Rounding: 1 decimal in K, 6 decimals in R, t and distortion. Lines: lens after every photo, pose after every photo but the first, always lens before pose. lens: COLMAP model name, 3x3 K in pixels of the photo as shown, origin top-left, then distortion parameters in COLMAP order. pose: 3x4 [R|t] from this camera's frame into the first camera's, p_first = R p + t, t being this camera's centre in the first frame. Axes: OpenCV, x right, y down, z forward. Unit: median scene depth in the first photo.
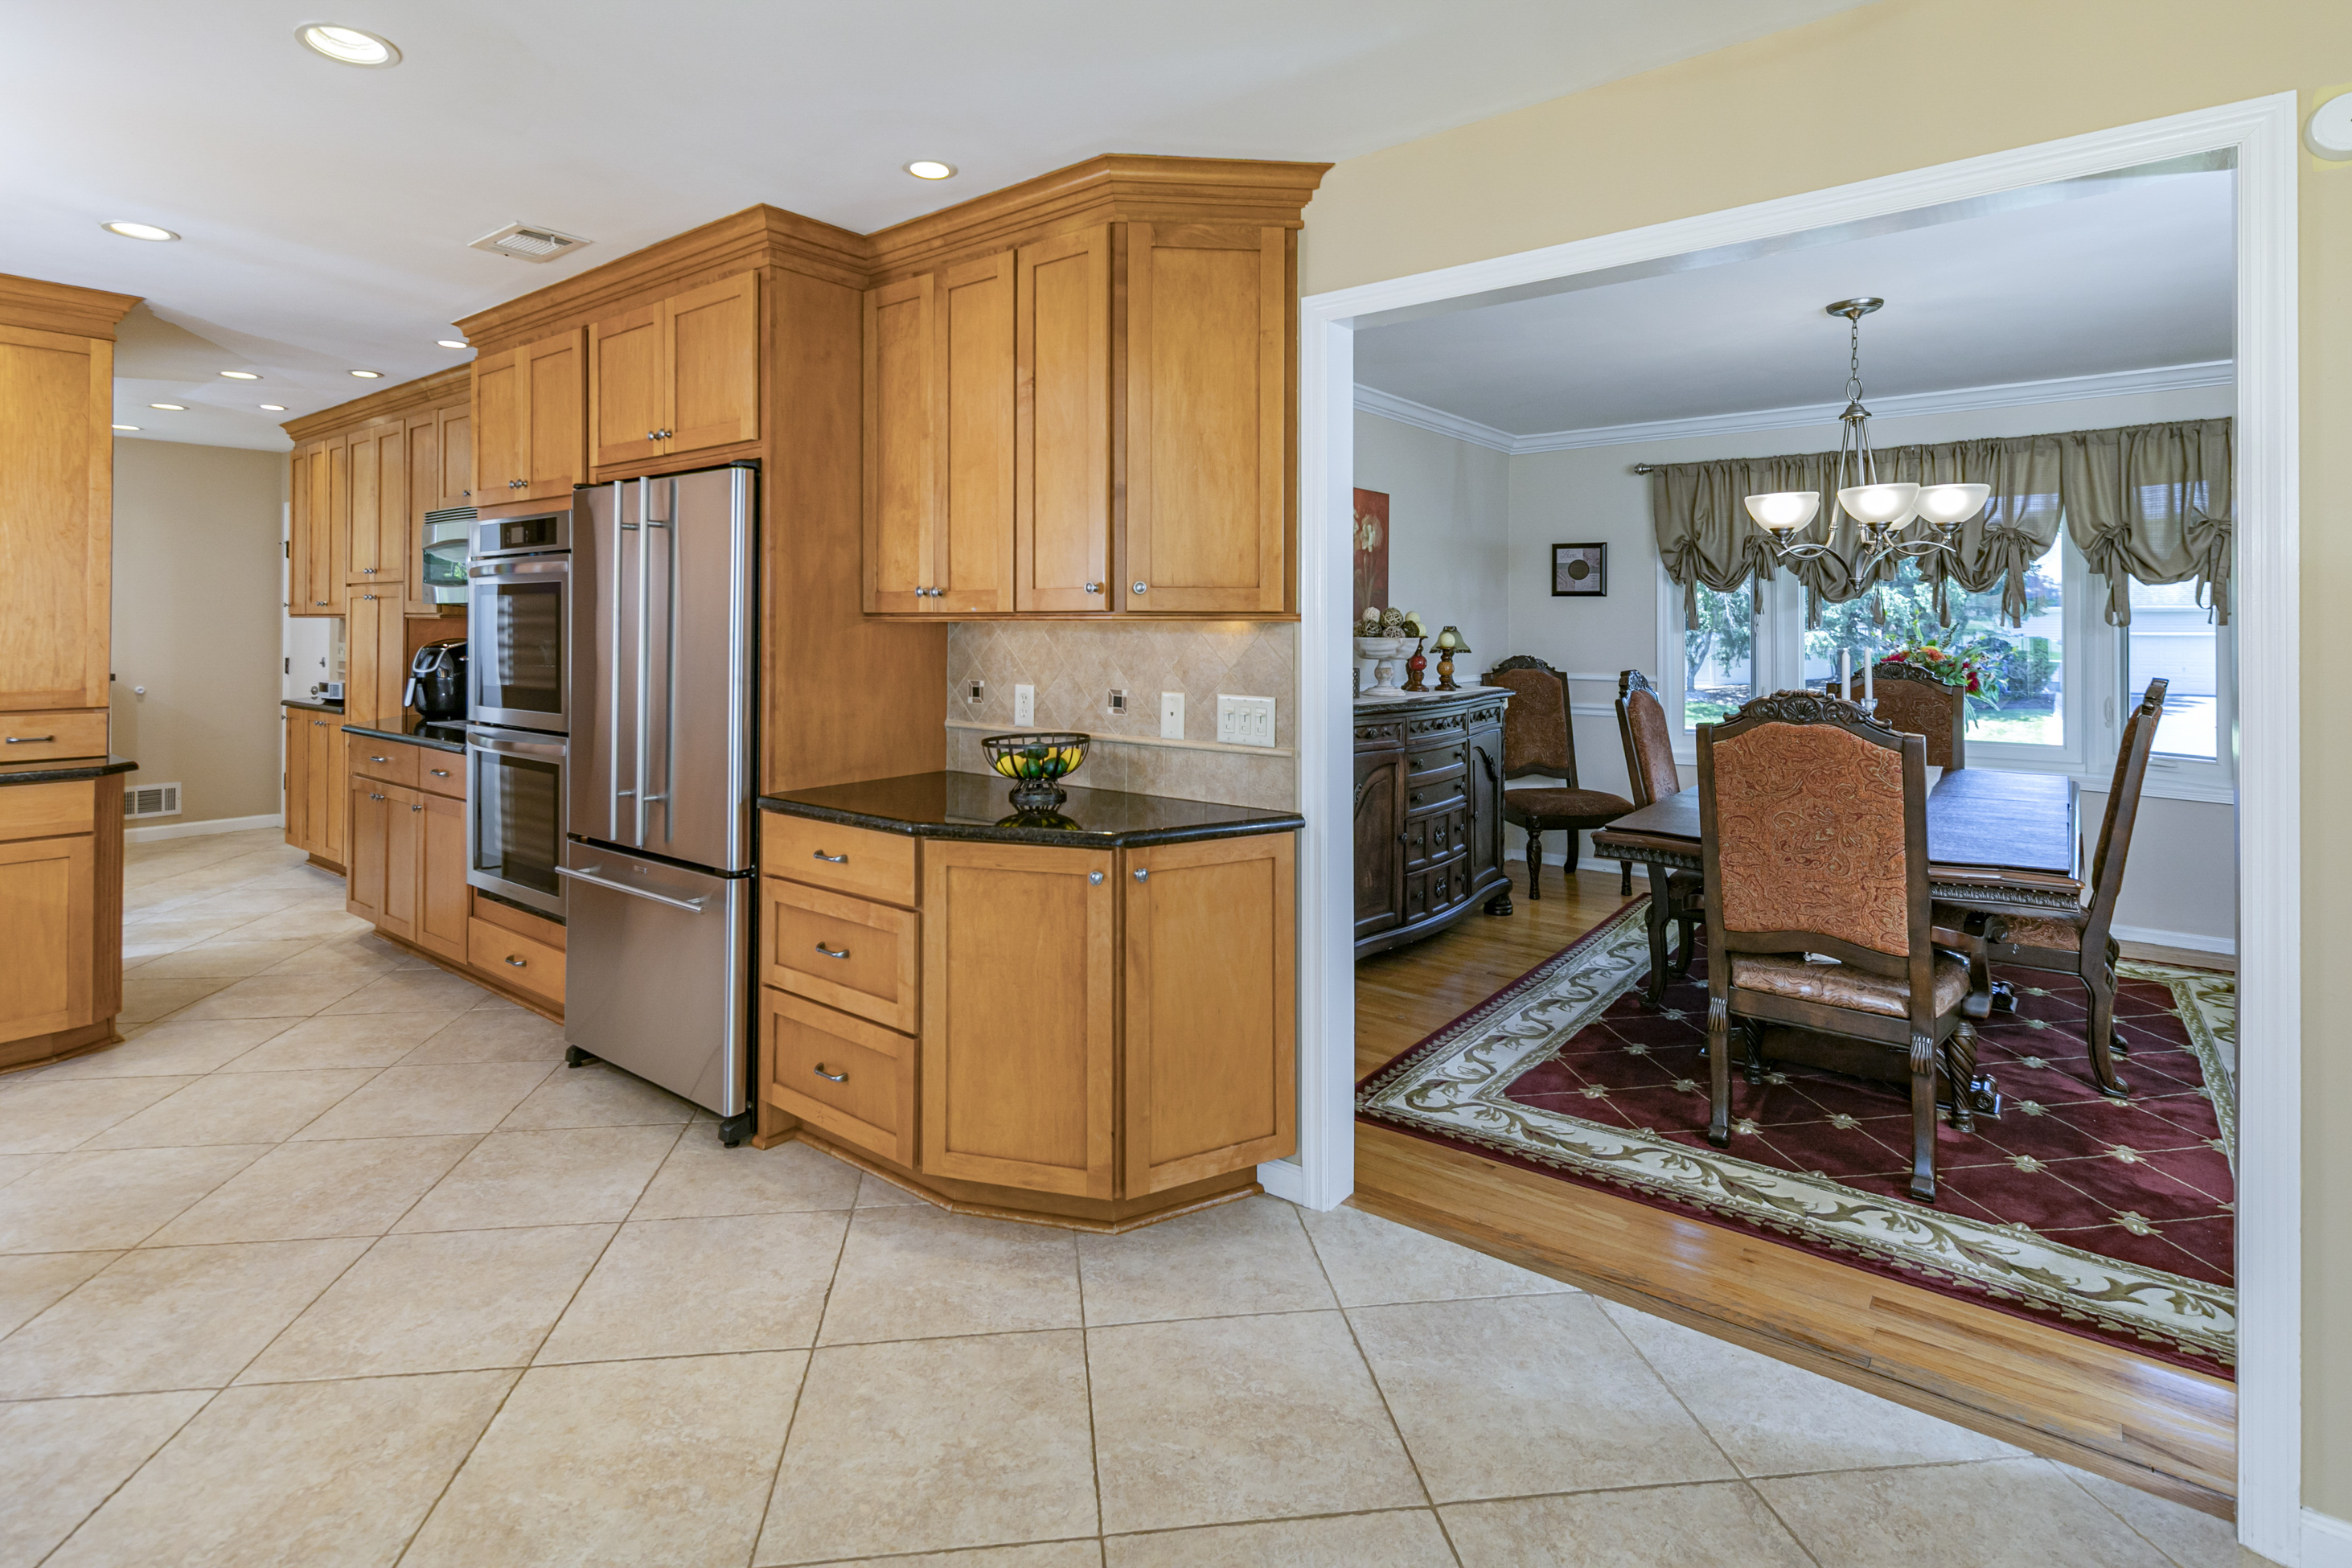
lens RADIAL K [[1167.3, 0, 1185.9], [0, 1167.3, 624.4], [0, 0, 1]] dist [0.023583, -0.000422]
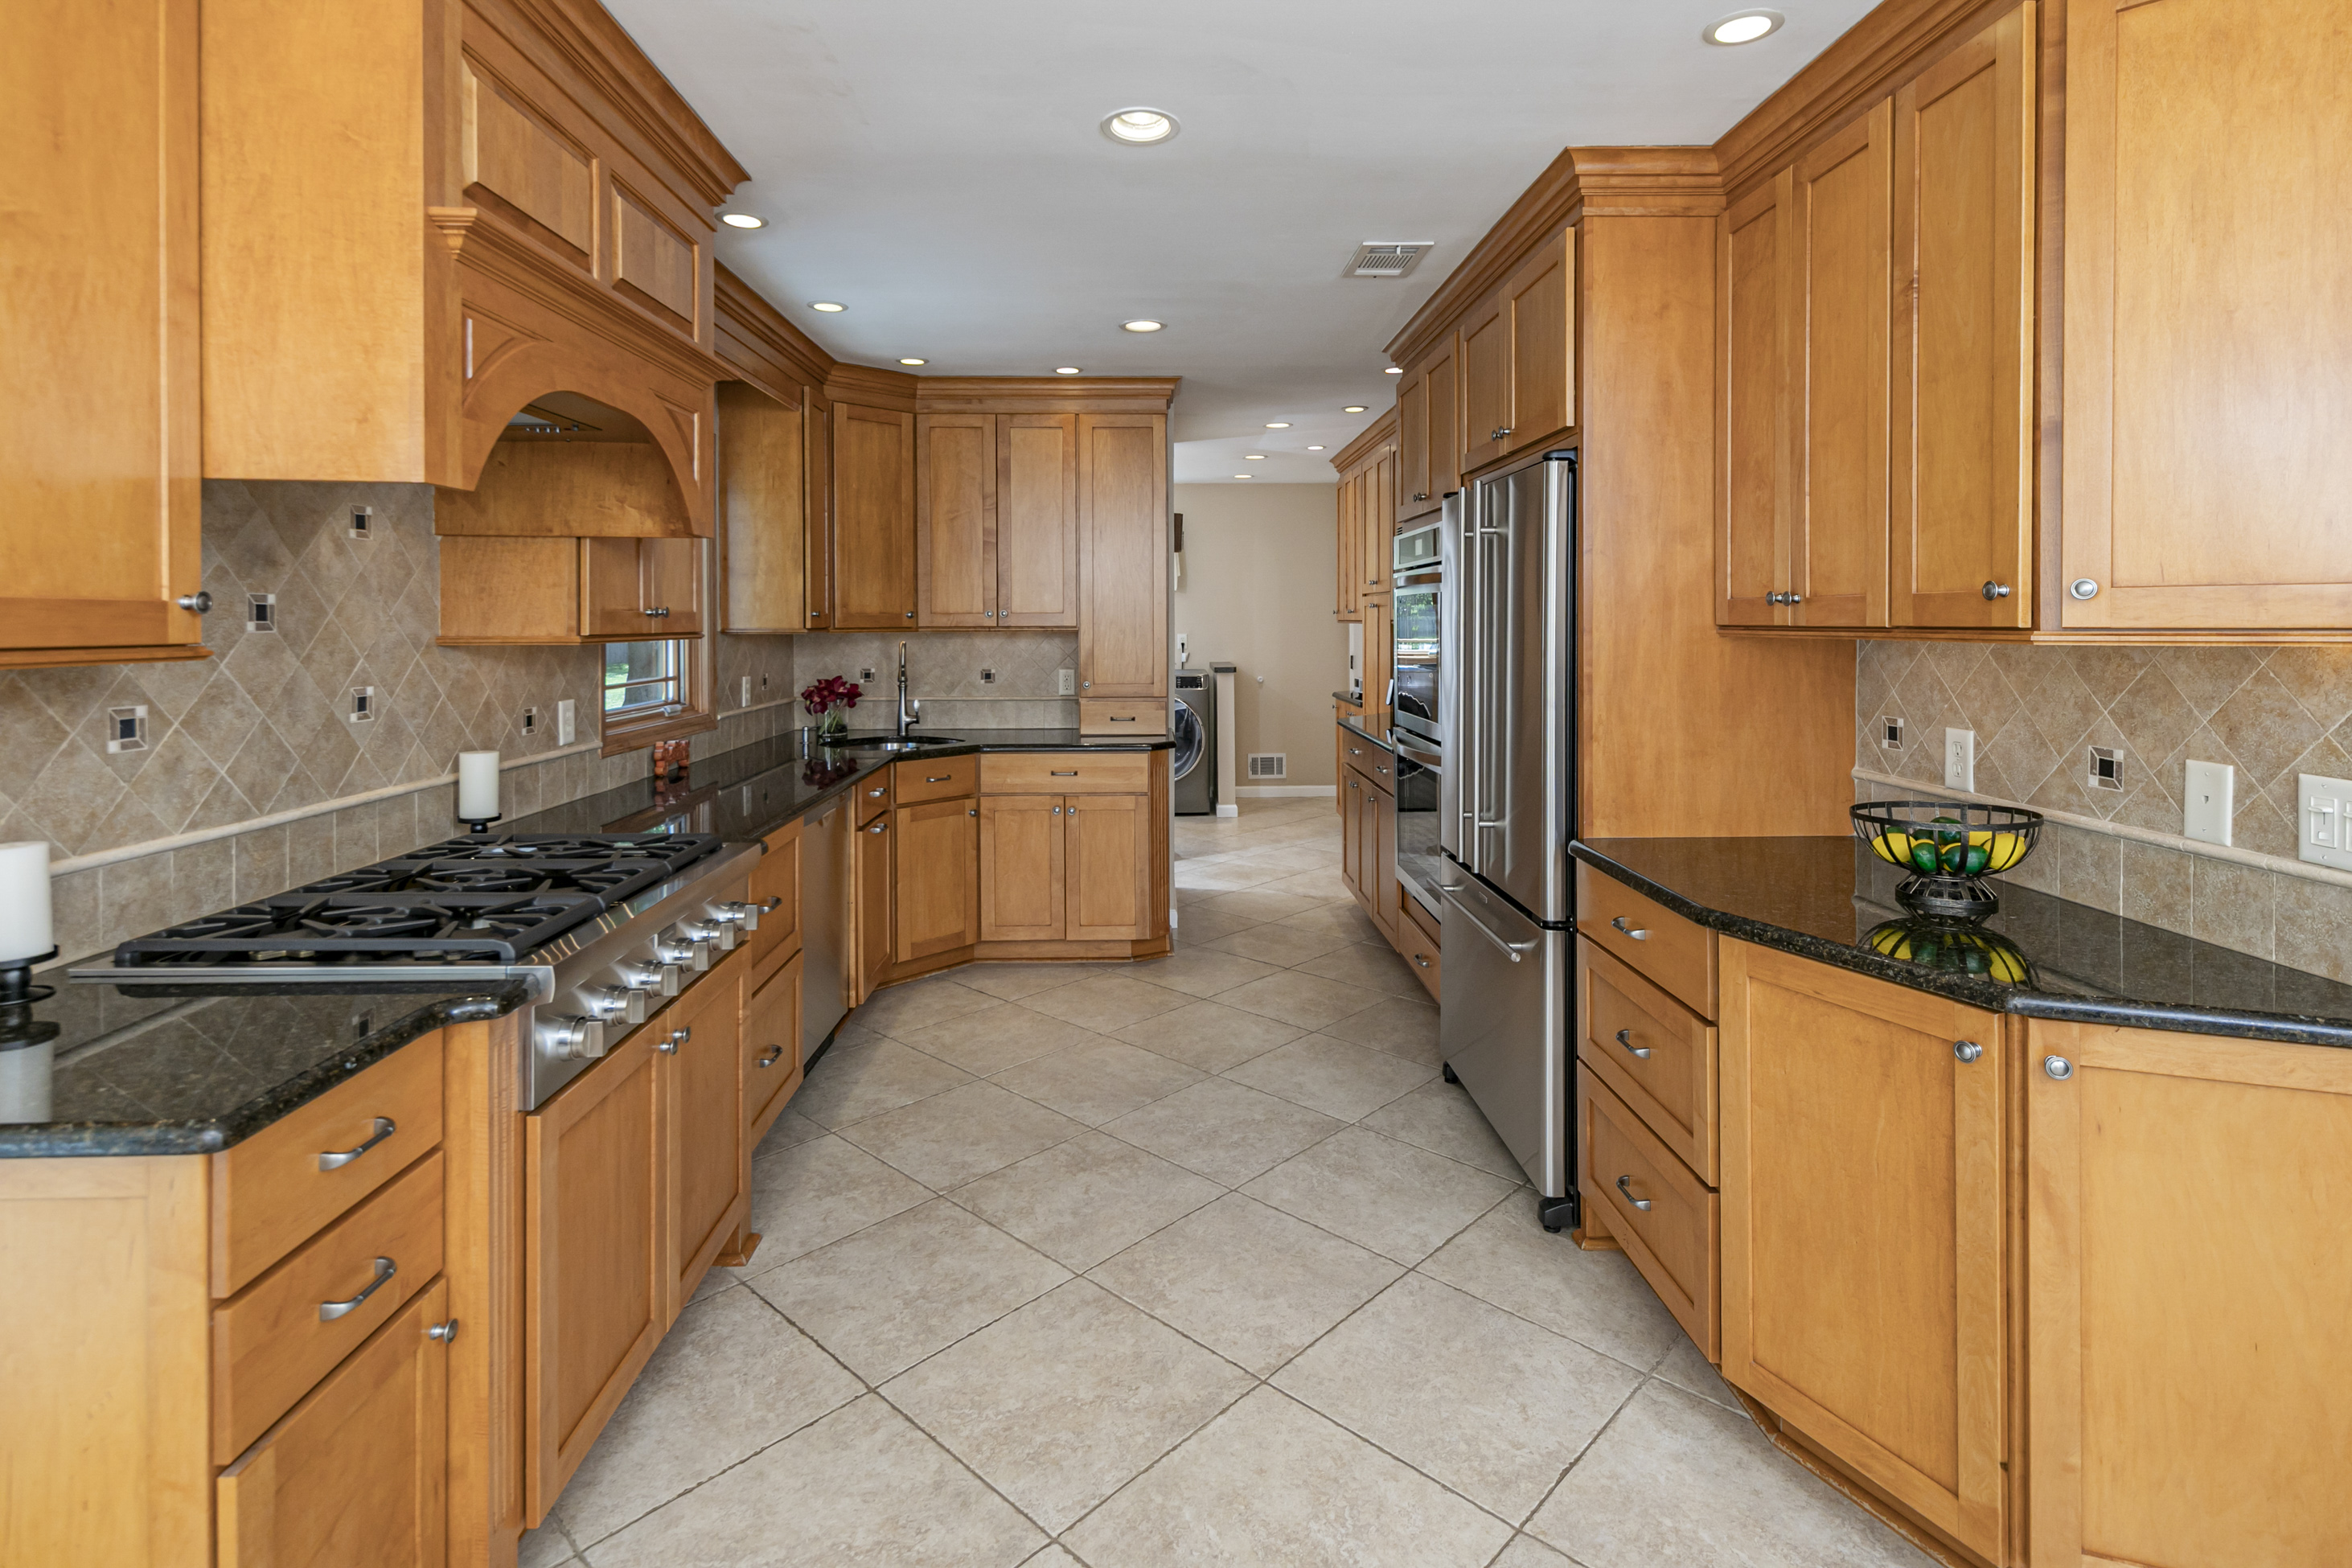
lens RADIAL K [[1199.5, 0, 1156.0], [0, 1199.5, 638.5], [0, 0, 1]] dist [0.025080, -0.011126]
pose [[0.625094, 0.006547, -0.780522, 0.133351], [0.006868, 0.999880, 0.013887, -0.015819], [0.780520, -0.014041, 0.624974, 0.208047]]
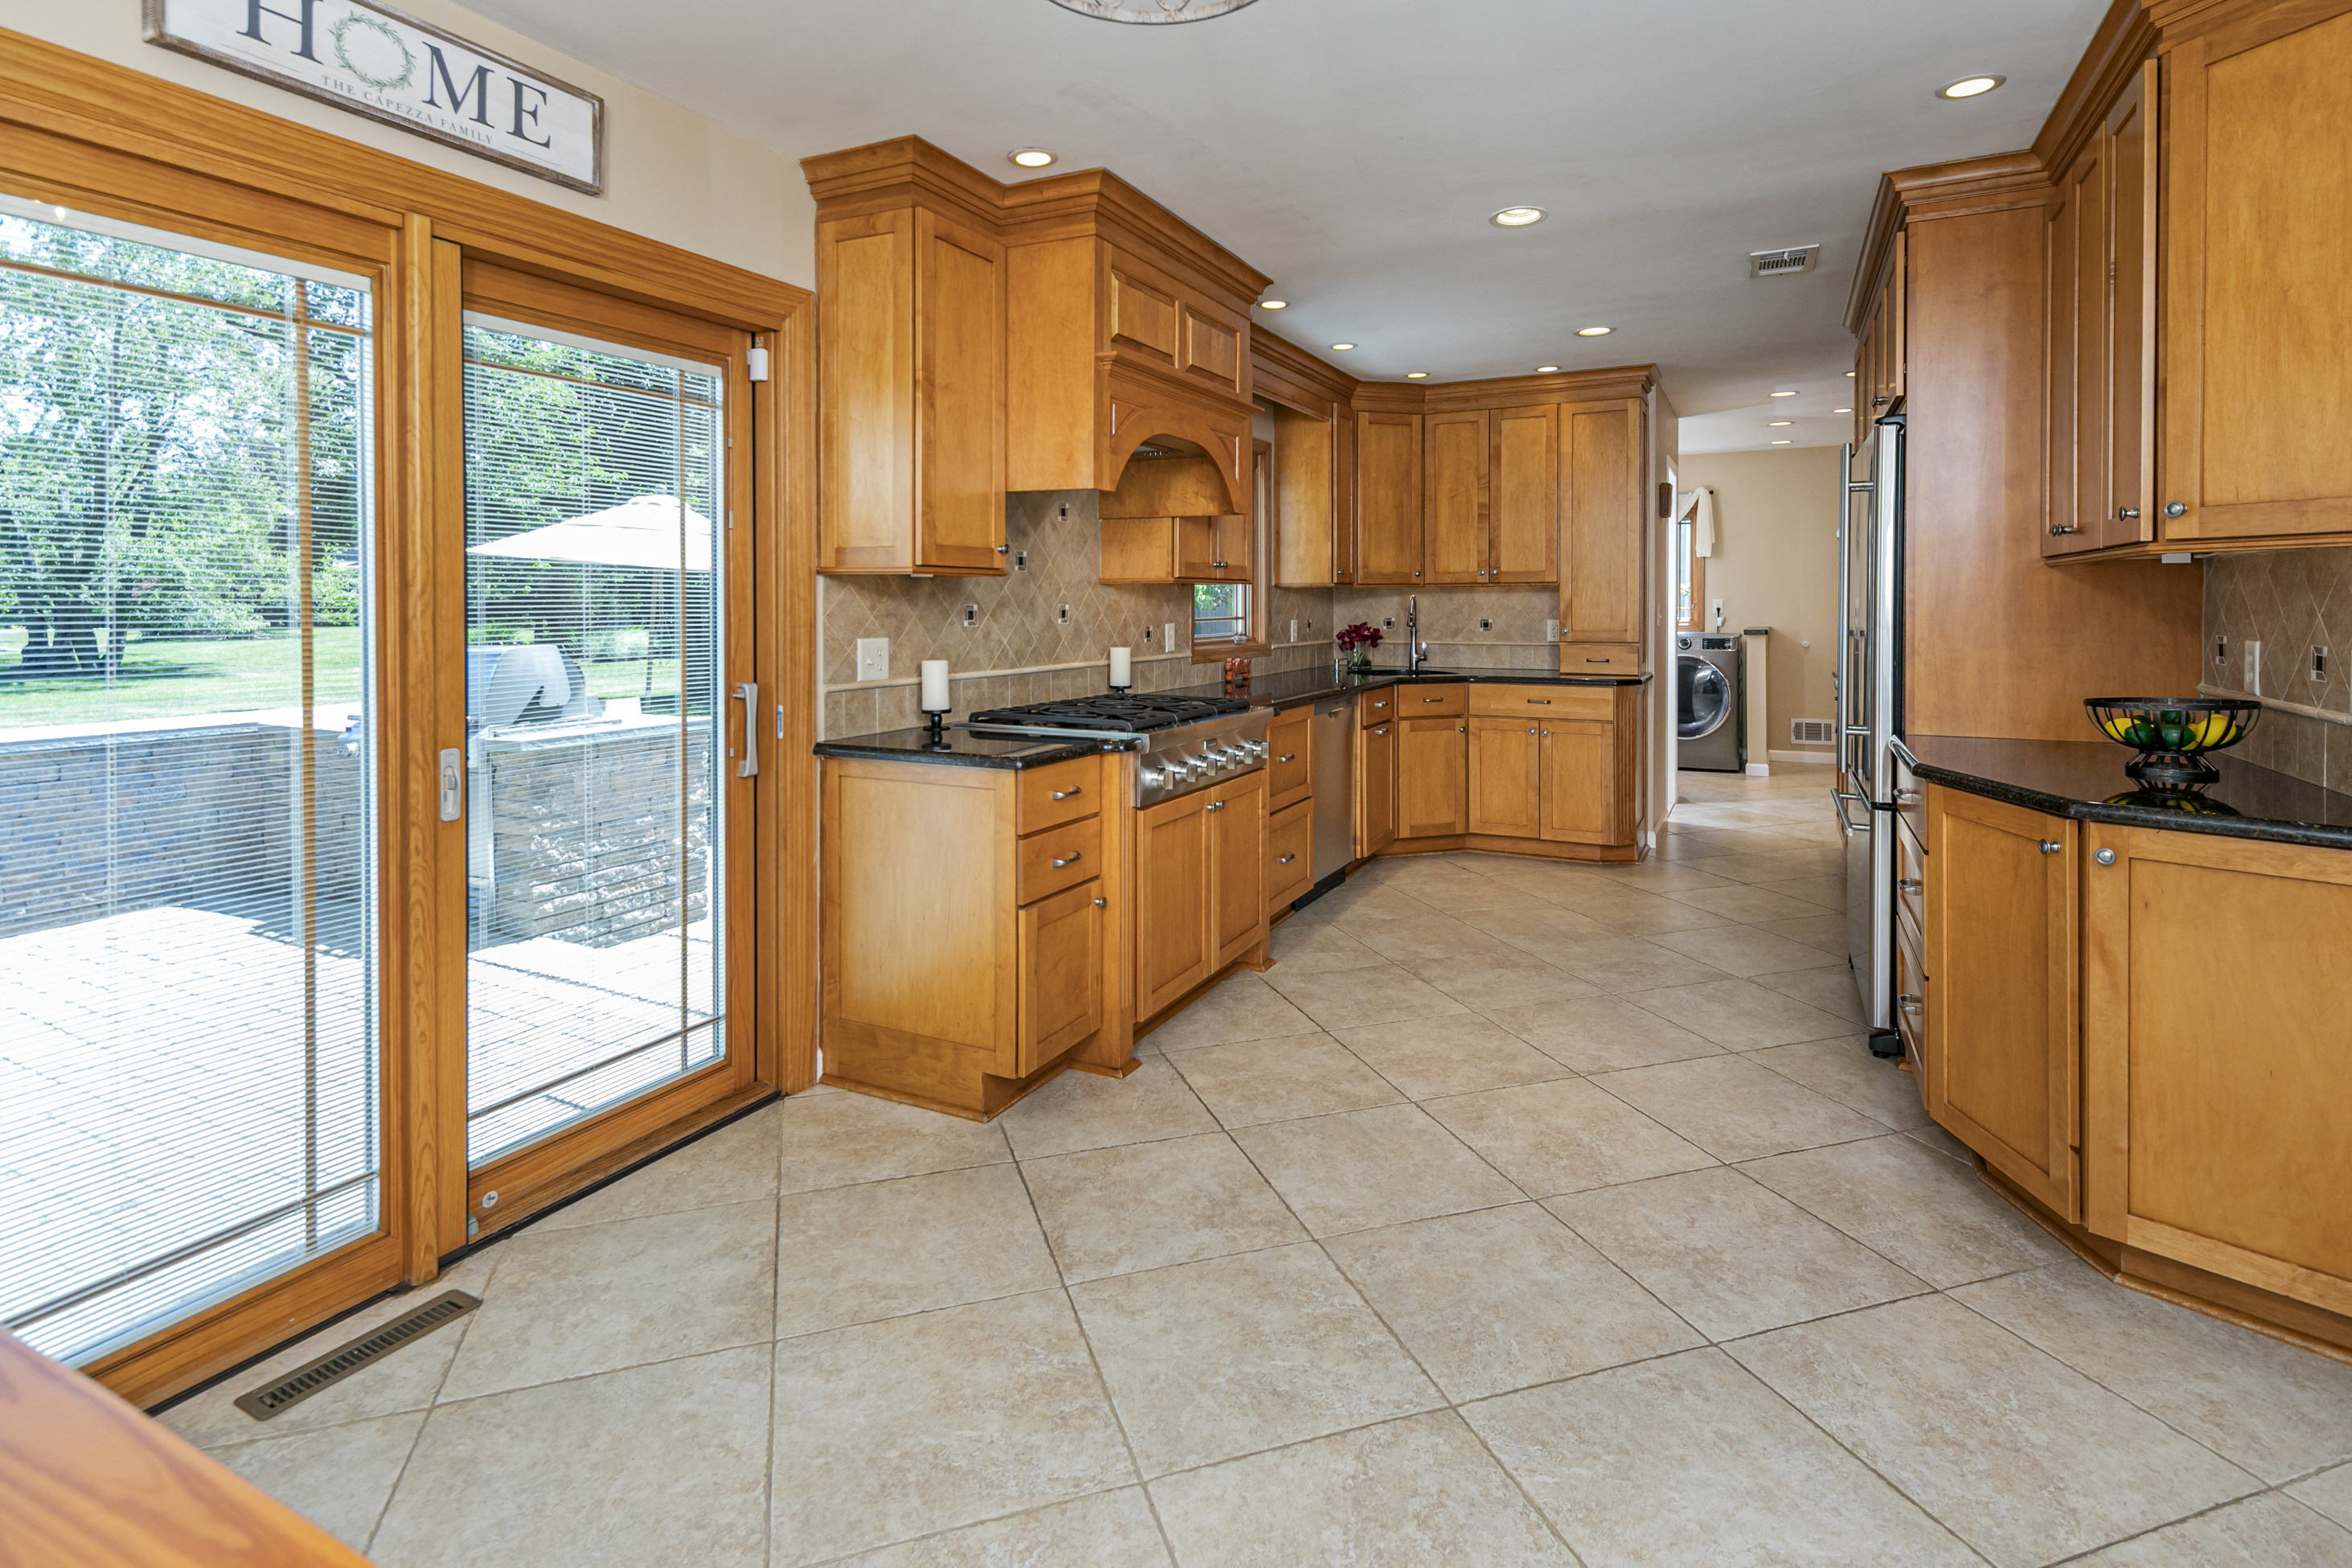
lens RADIAL K [[1199.5, 0, 1156.0], [0, 1199.5, 638.5], [0, 0, 1]] dist [0.025080, -0.011126]
pose [[0.182069, 0.021959, -0.983040, 0.576263], [0.006586, 0.999701, 0.023551, 0.028992], [0.983264, -0.010762, 0.181870, 0.149617]]
